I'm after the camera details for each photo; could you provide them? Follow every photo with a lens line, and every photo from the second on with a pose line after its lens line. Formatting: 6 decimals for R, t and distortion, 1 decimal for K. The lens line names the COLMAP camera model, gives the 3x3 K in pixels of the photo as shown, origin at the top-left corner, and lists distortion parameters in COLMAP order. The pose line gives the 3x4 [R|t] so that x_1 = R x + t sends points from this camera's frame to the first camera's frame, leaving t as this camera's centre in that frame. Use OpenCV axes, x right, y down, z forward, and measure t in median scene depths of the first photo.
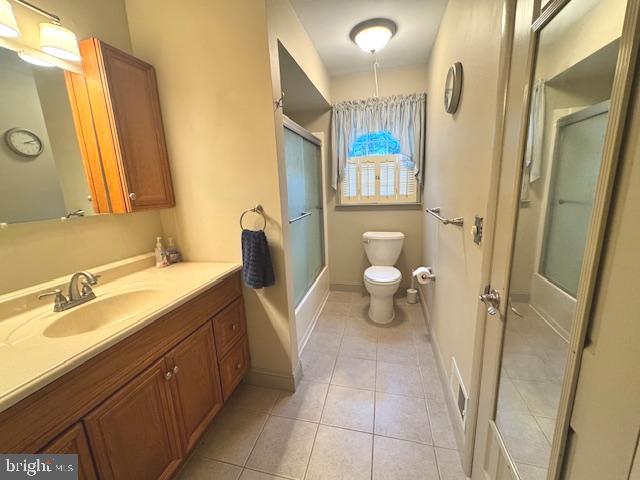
lens RADIAL K [[256.9, 0, 319.0], [0, 256.9, 239.4], [0, 0, 1]] dist [-0.002264, -0.000851]
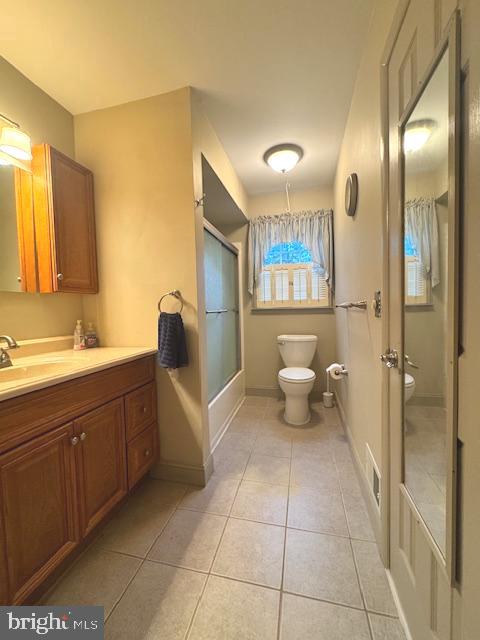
lens RADIAL K [[256.9, 0, 241.2], [0, 256.9, 319.6], [0, 0, 1]] dist [-0.002264, -0.000851]
pose [[0.999804, 0.016755, 0.010521, 0.020879], [-0.014815, 0.986498, -0.163104, 0.135360], [-0.013112, 0.162916, 0.986553, -0.035204]]
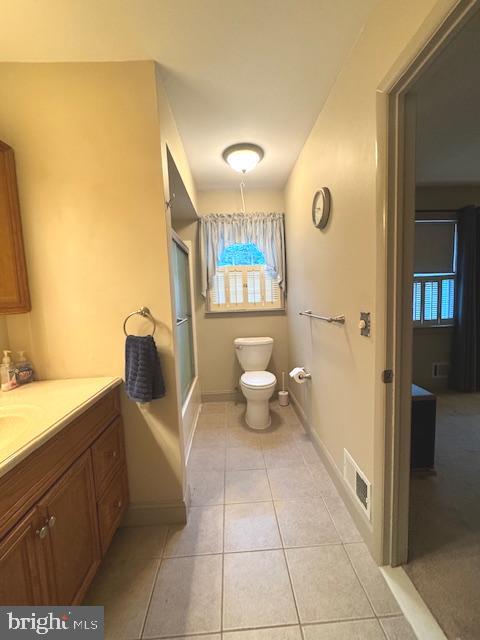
lens RADIAL K [[256.9, 0, 241.2], [0, 256.9, 319.6], [0, 0, 1]] dist [-0.002264, -0.000851]
pose [[0.957806, -0.022234, 0.286553, -0.146155], [0.057717, 0.991573, -0.115985, 0.027909], [-0.281559, 0.127630, 0.951018, 0.042055]]
